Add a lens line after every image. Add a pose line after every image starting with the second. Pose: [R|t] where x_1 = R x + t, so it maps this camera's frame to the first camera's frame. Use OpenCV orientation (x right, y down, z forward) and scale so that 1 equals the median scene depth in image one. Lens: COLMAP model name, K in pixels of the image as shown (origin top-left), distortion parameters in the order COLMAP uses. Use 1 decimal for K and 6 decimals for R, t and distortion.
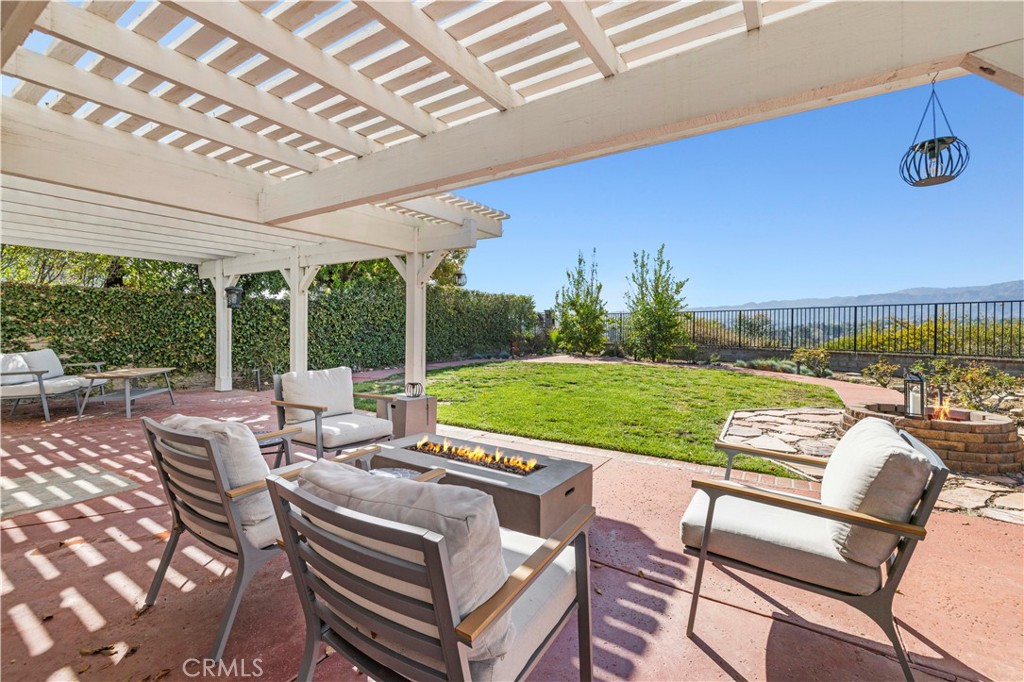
lens RADIAL K [[437.9, 0, 507.0], [0, 437.9, 328.9], [0, 0, 1]] dist [0.001853, 0.000275]
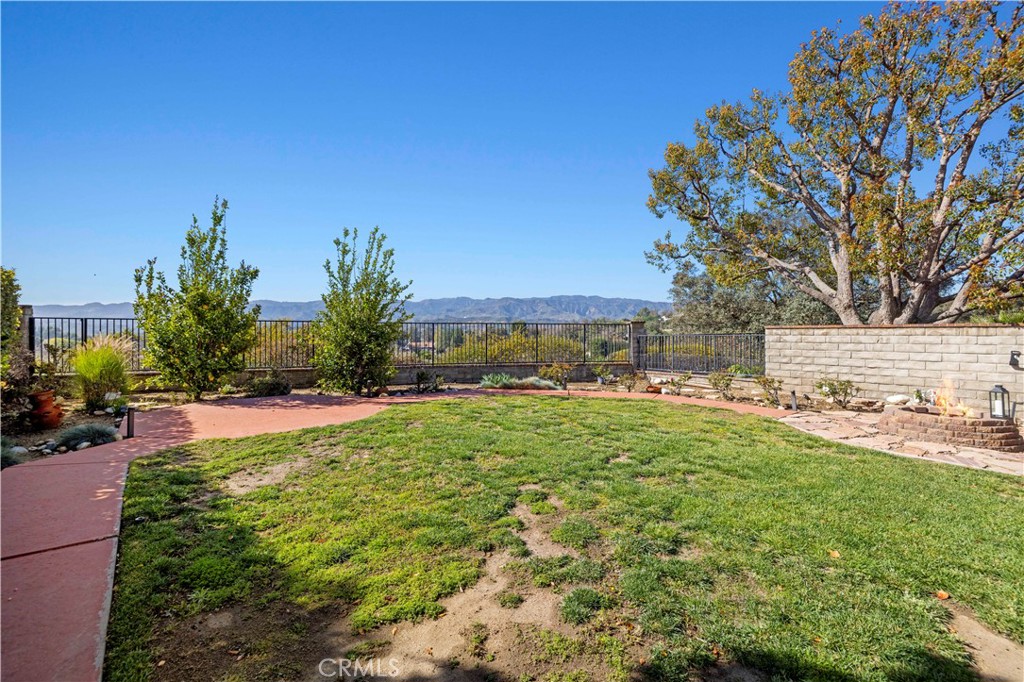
lens RADIAL K [[434.9, 0, 510.6], [0, 434.9, 339.7], [0, 0, 1]] dist [0.003017, 0.000629]
pose [[0.295984, -0.013278, 0.955101, -0.260825], [0.001571, 0.999909, 0.013414, -0.021108], [-0.955192, -0.002470, 0.295978, 0.614525]]
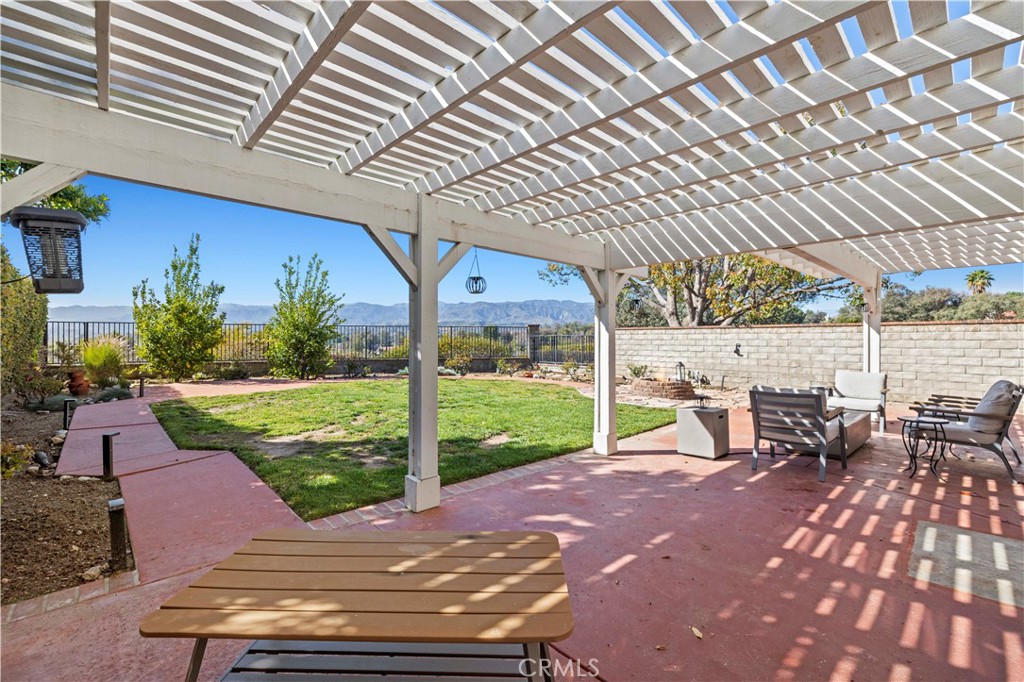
lens RADIAL K [[434.9, 0, 510.6], [0, 434.9, 339.7], [0, 0, 1]] dist [0.003017, 0.000629]
pose [[0.237428, -0.004783, 0.971393, -0.471305], [0.003704, 0.999985, 0.004018, -0.010943], [-0.971398, 0.002644, 0.237442, 0.392610]]
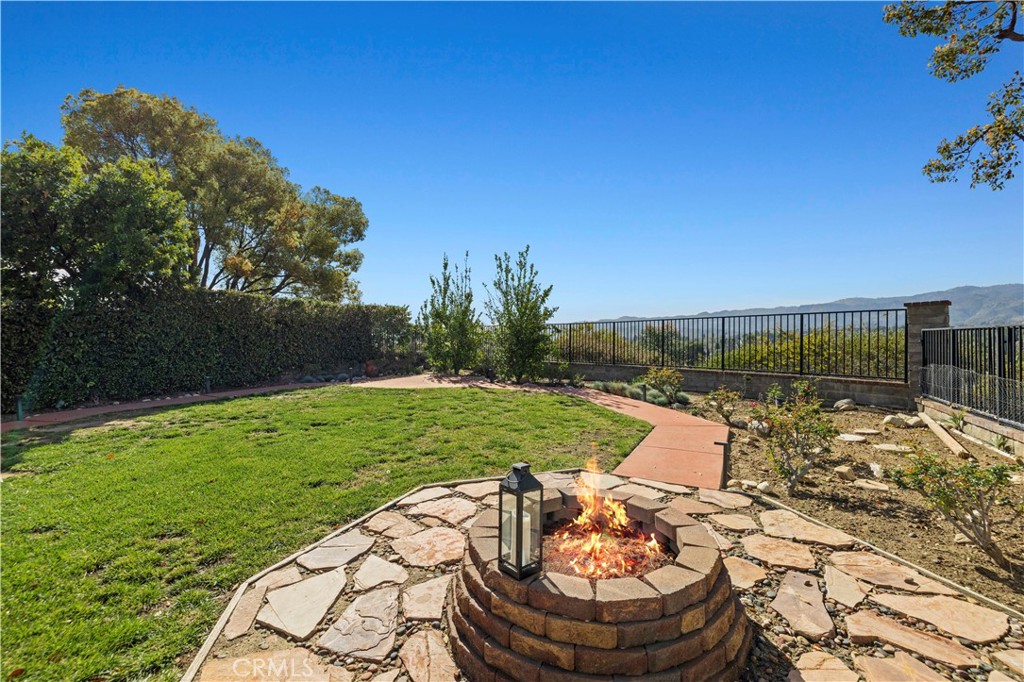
lens RADIAL K [[433.8, 0, 509.1], [0, 433.8, 339.7], [0, 0, 1]] dist [0.003099, 0.000740]
pose [[0.996381, -0.009322, 0.084485, 0.259967], [0.009253, 0.999956, 0.001207, -0.010119], [-0.084493, -0.000420, 0.996424, 0.162259]]
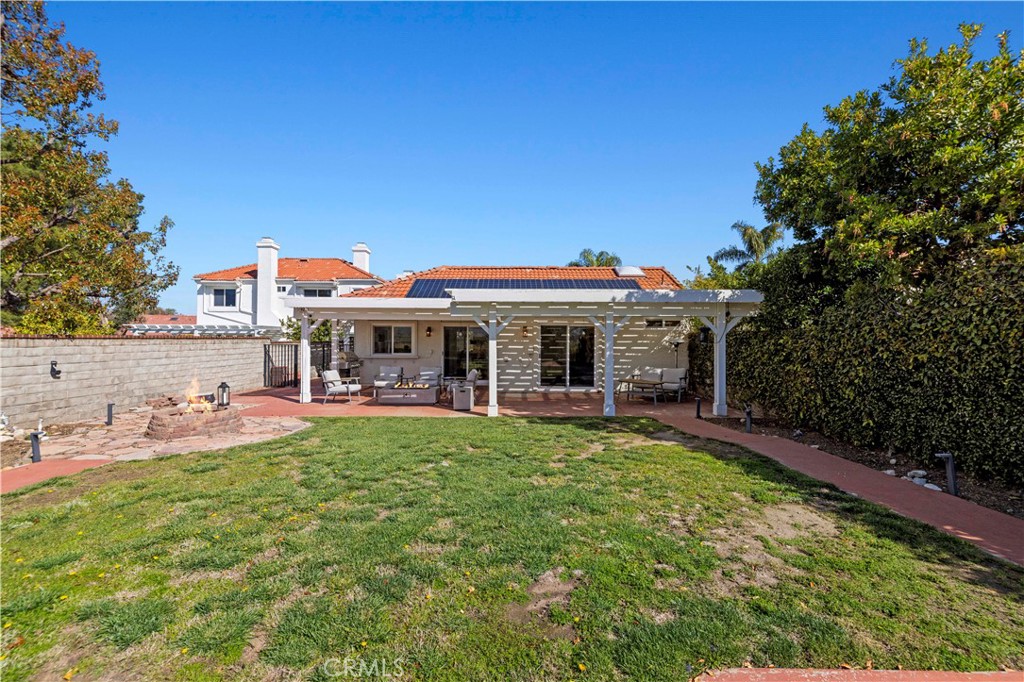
lens RADIAL K [[434.9, 0, 510.6], [0, 434.9, 339.7], [0, 0, 1]] dist [0.003017, 0.000629]
pose [[-0.841723, -0.005492, -0.539881, 0.264245], [-0.008528, 0.999959, 0.003125, -0.034515], [0.539842, 0.007234, -0.841735, 1.003560]]
